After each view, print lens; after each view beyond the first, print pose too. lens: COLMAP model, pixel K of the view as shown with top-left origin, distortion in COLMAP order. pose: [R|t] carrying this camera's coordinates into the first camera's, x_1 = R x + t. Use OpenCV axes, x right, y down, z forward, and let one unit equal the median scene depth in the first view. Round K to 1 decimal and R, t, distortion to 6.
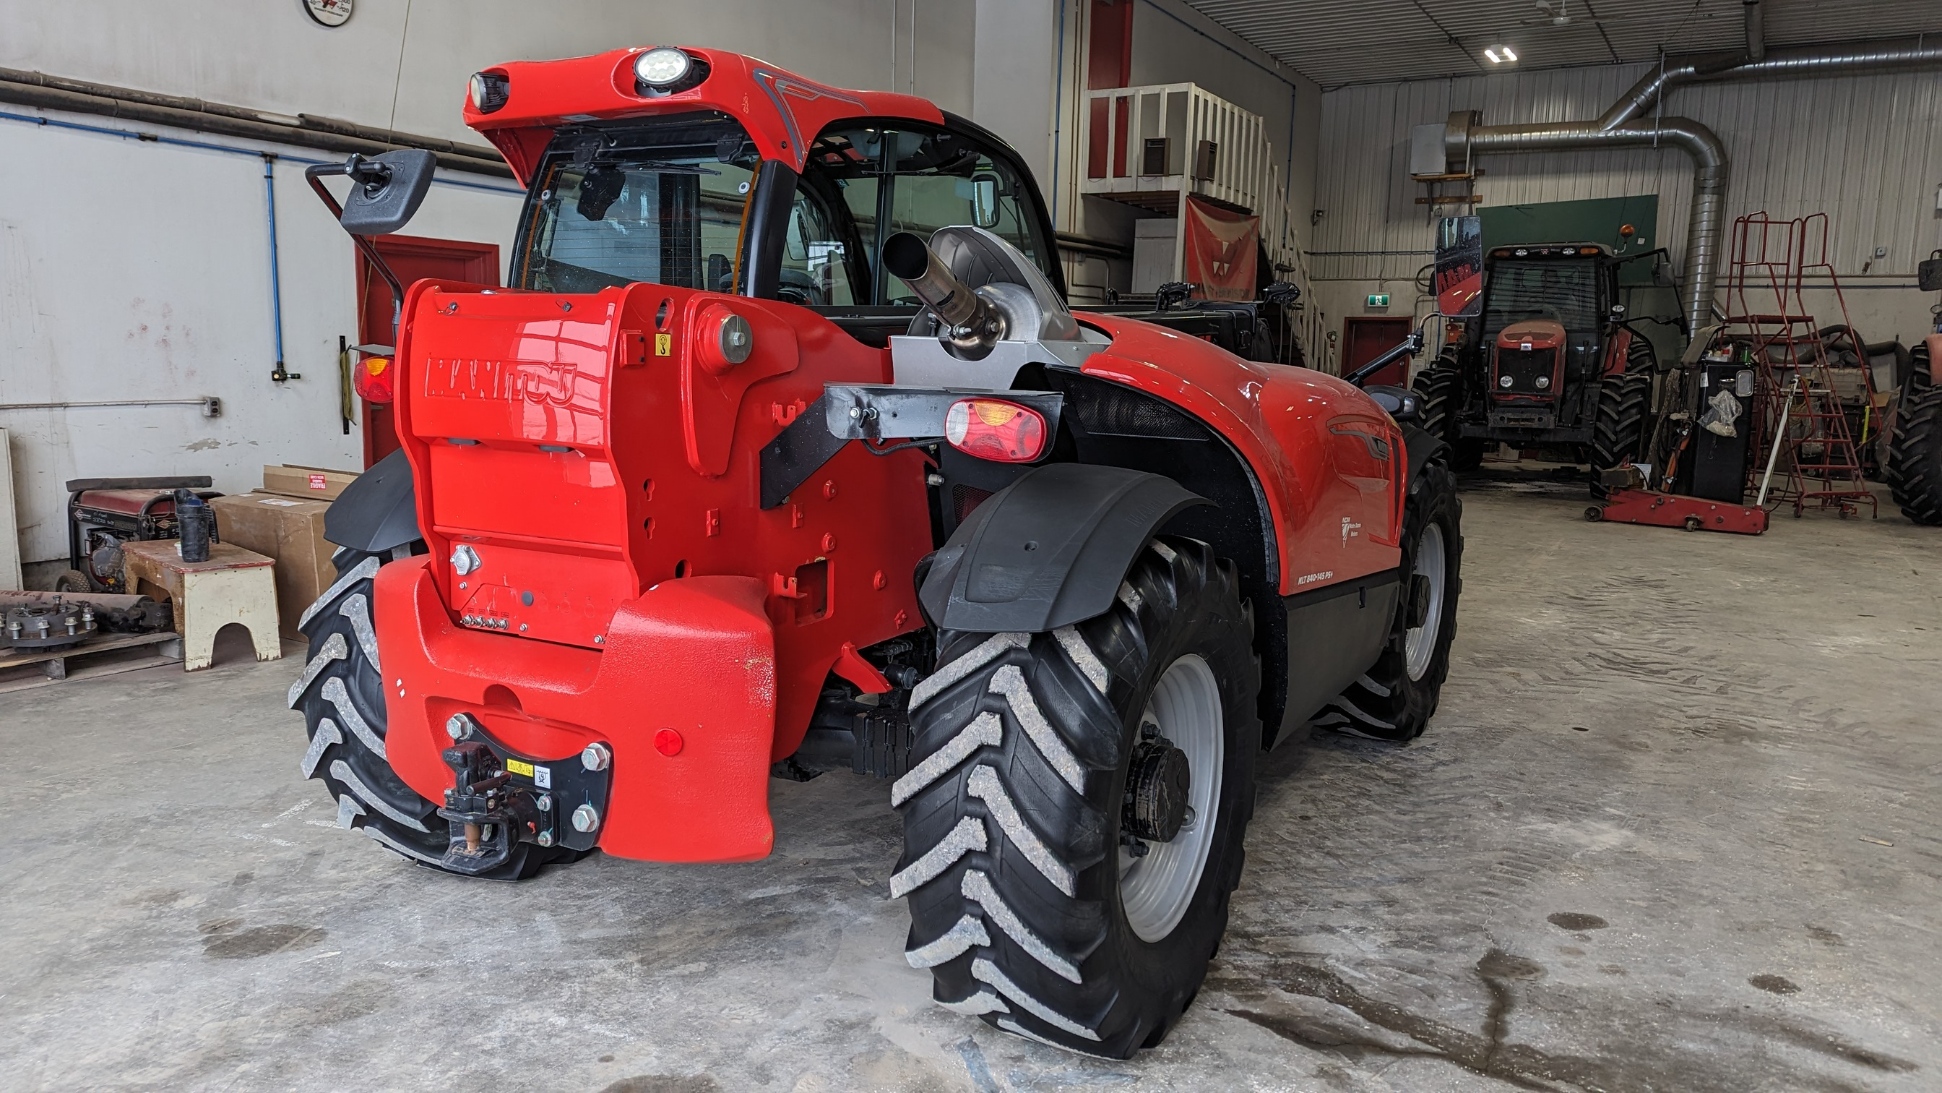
lens RADIAL K [[1393.4, 0, 971.0], [0, 1393.4, 546.5], [0, 0, 1]] dist [0.036790, -0.003741]
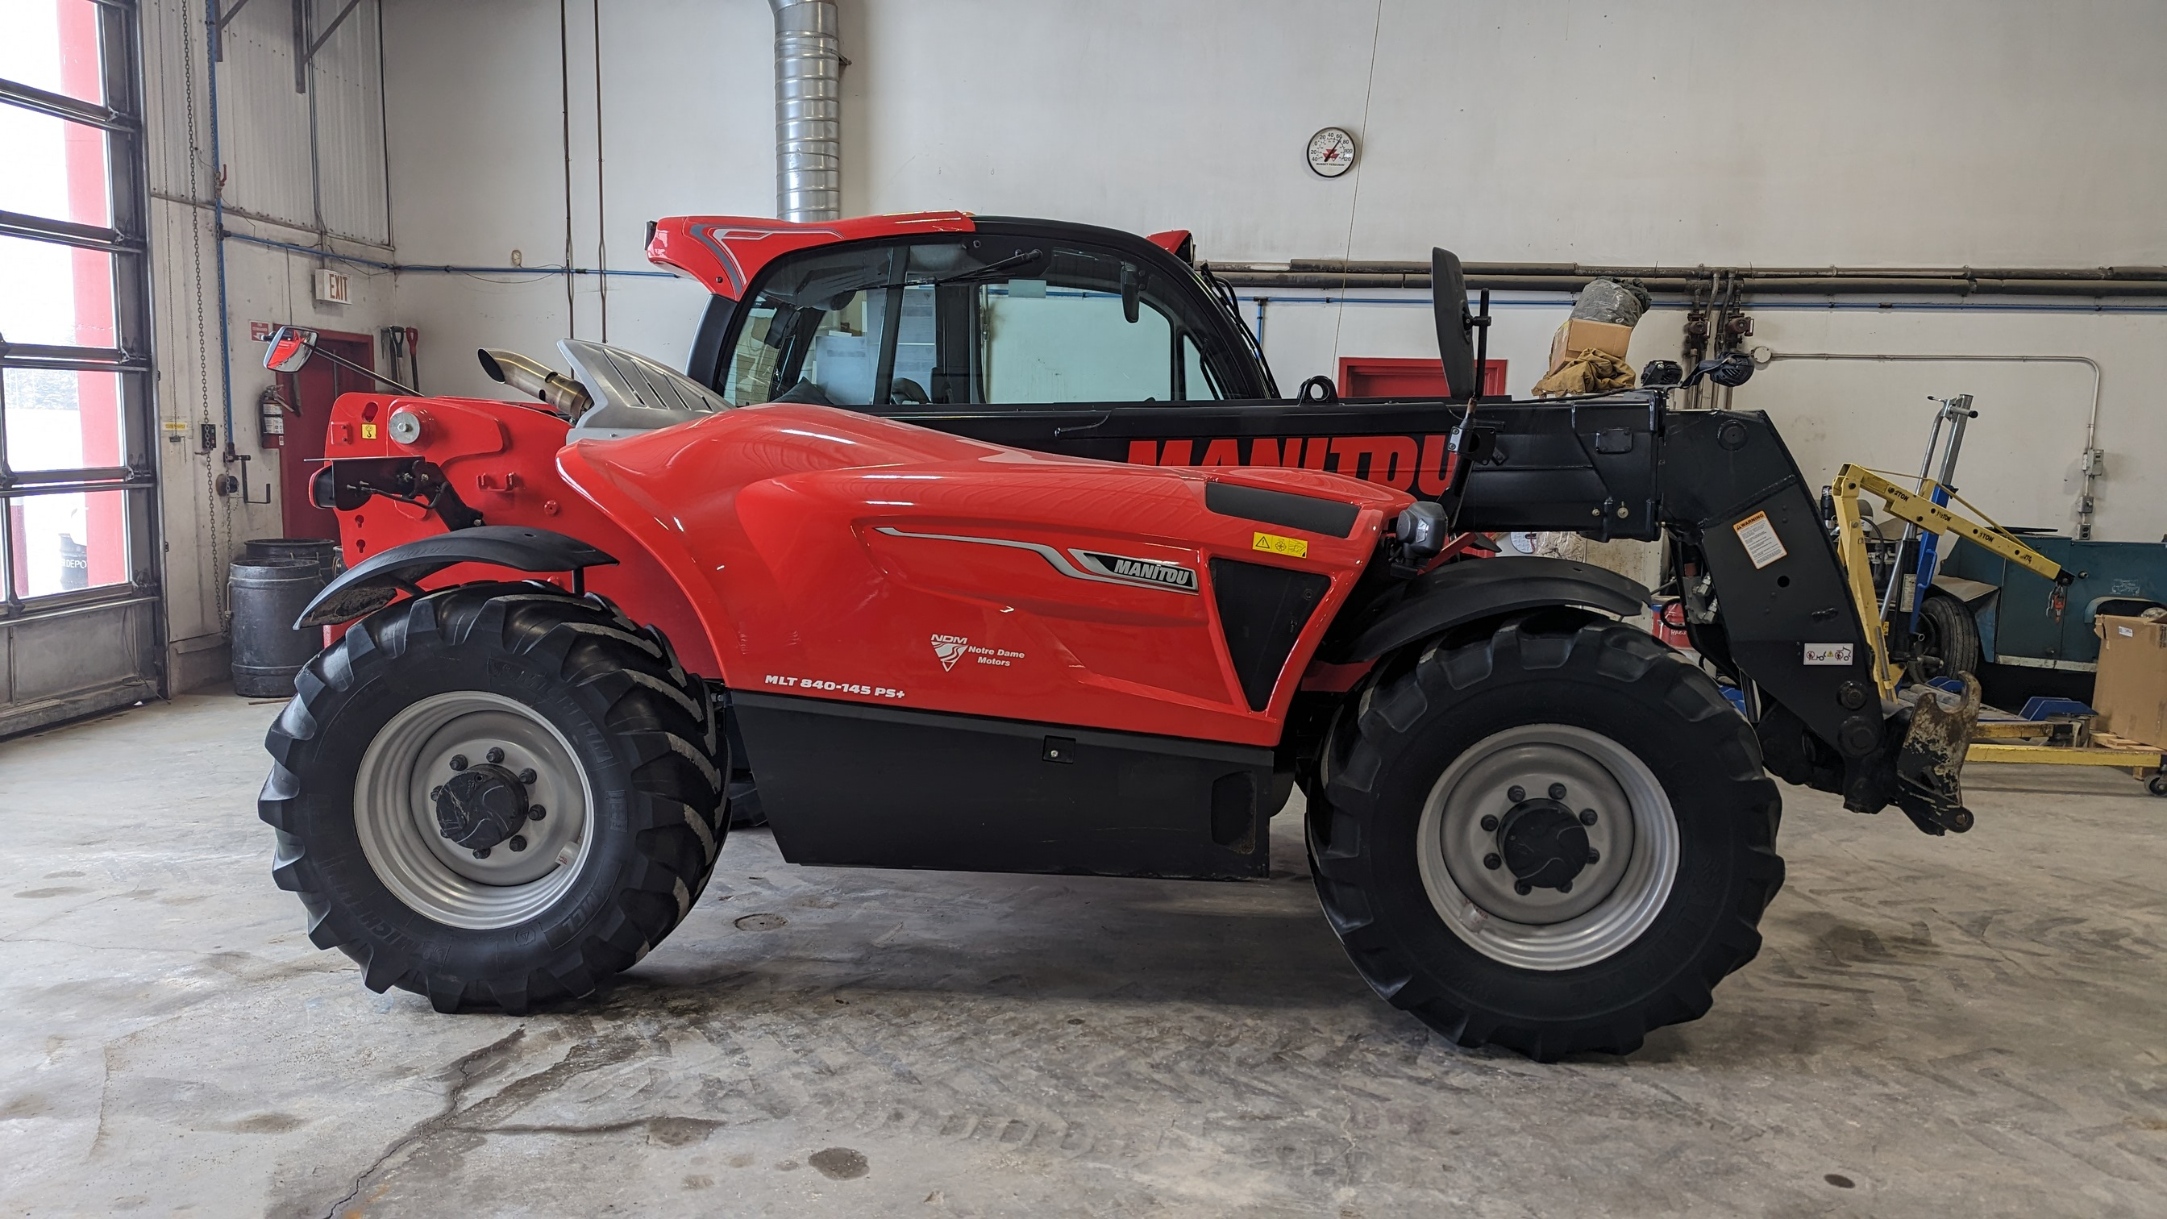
lens RADIAL K [[1521.0, 0, 1071.0], [0, 1521.0, 605.9], [0, 0, 1]] dist [0.064838, -0.034237]
pose [[0.421153, 0.091596, -0.902353, 0.985581], [-0.144864, 0.988909, 0.032770, -0.072681], [0.895346, 0.116917, 0.429751, 0.563720]]
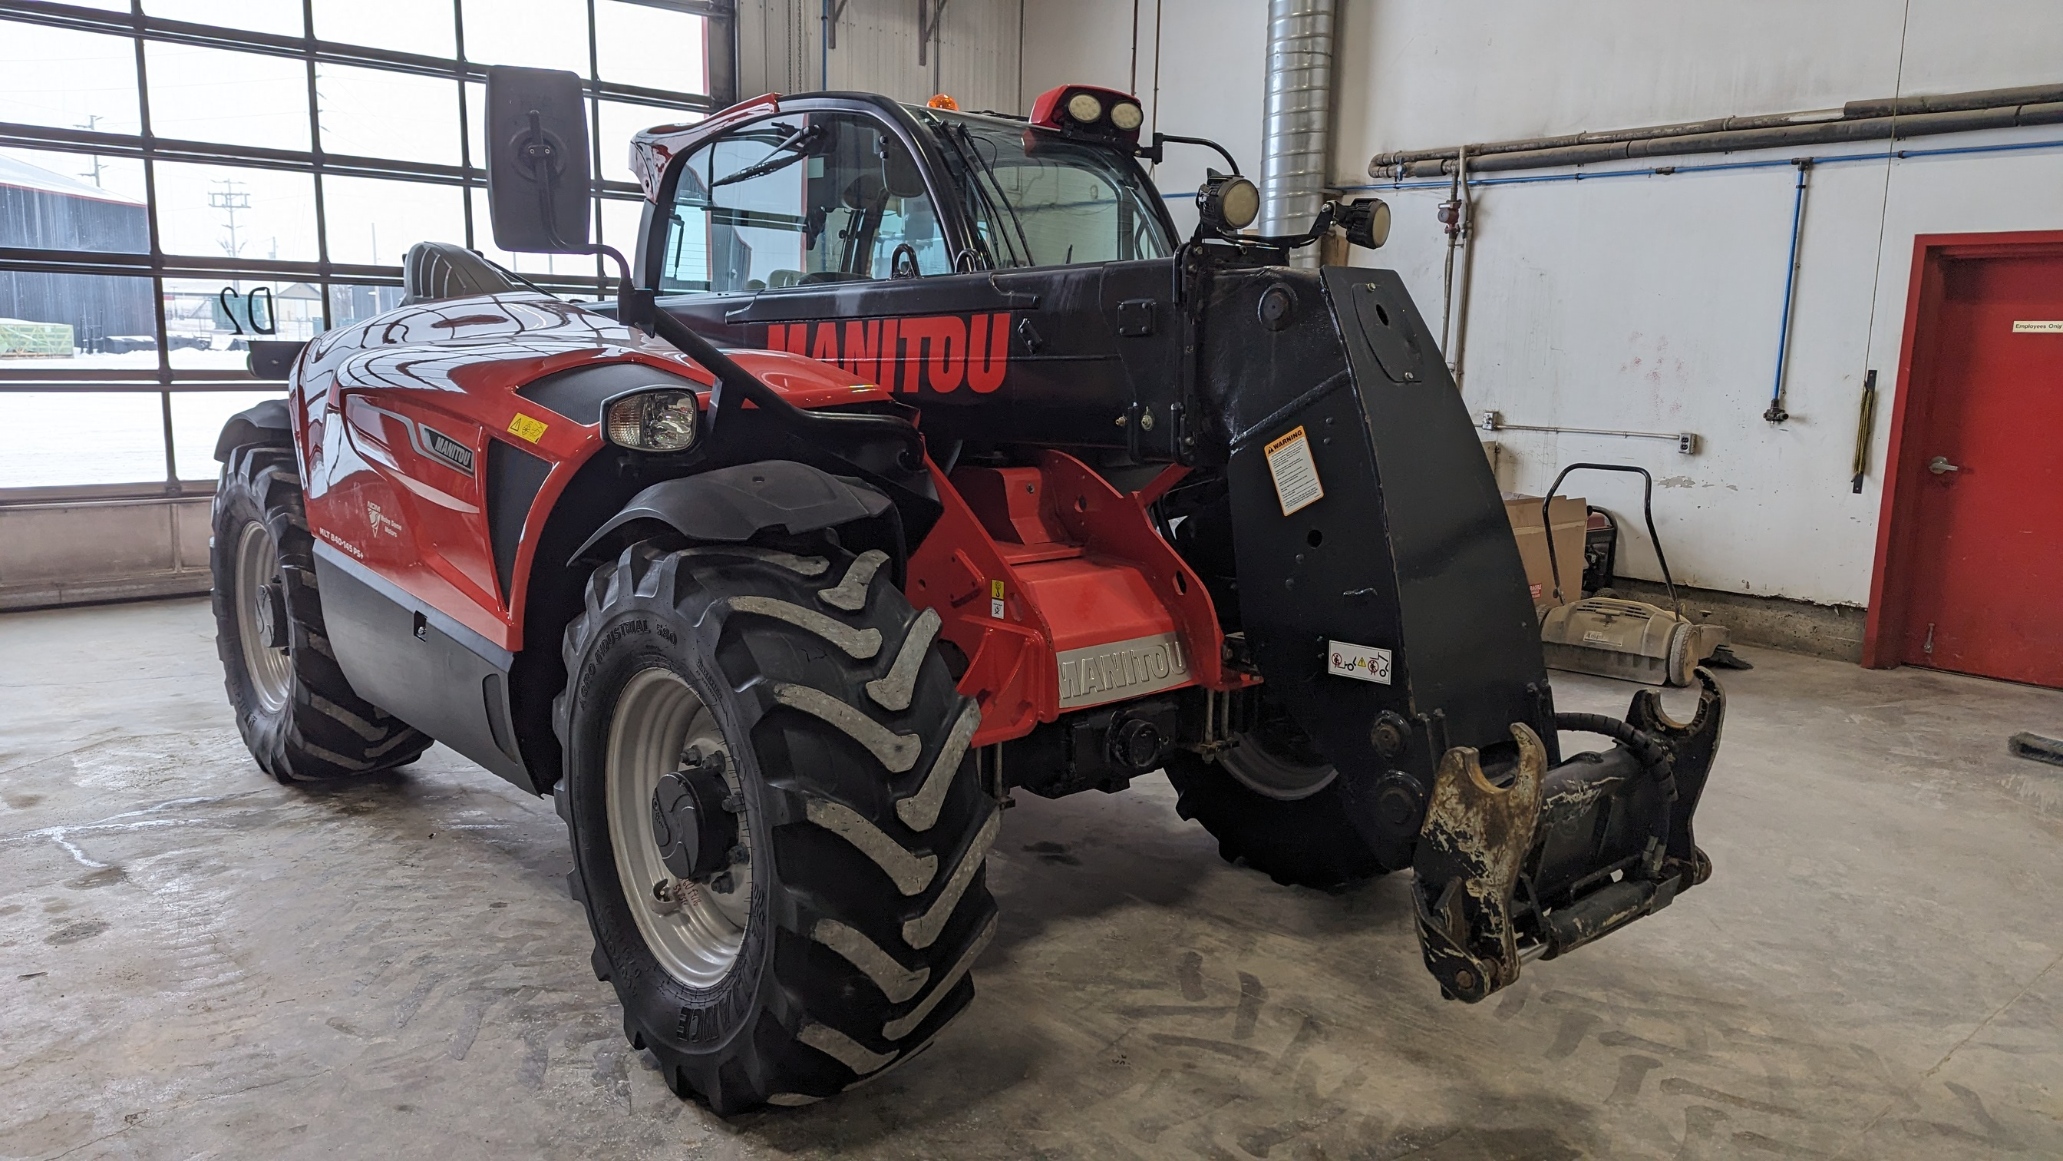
lens RADIAL K [[1452.0, 0, 1031.5], [0, 1452.0, 580.5], [0, 0, 1]] dist [0.066263, -0.054730]
pose [[-0.326516, 0.124463, -0.936961, 0.880739], [-0.168708, 0.967699, 0.187338, -0.193770], [0.930013, 0.219241, -0.294971, 1.445293]]
